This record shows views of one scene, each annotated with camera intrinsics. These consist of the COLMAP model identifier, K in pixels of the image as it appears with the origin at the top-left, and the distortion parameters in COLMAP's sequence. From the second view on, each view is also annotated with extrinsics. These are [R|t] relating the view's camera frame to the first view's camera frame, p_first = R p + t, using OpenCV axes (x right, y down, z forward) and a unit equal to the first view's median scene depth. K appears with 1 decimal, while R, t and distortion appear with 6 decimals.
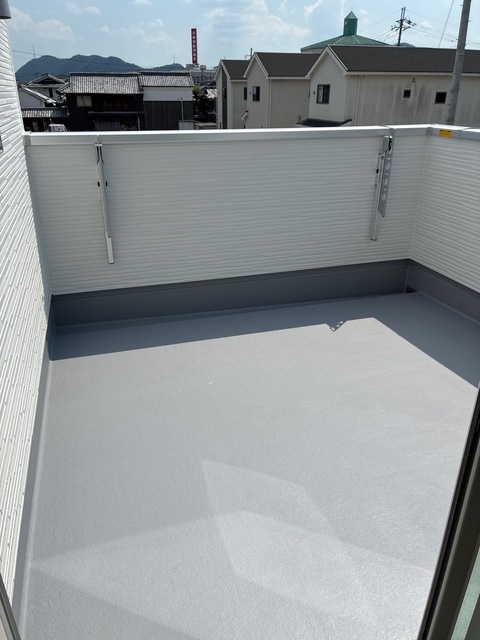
lens RADIAL K [[488.7, 0, 235.8], [0, 488.7, 321.9], [0, 0, 1]] dist [0.036841, -0.051670]
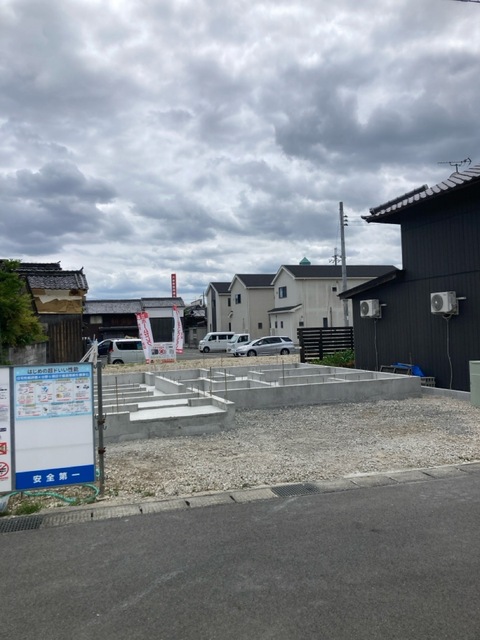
lens RADIAL K [[525.0, 0, 236.0], [0, 525.0, 326.1], [0, 0, 1]] dist [0.056519, -0.043171]
pose [[0.997849, -0.033447, 0.056373, -0.056392], [0.054417, 0.902160, -0.427956, 0.279369], [-0.036544, 0.430103, 0.902040, -0.374218]]
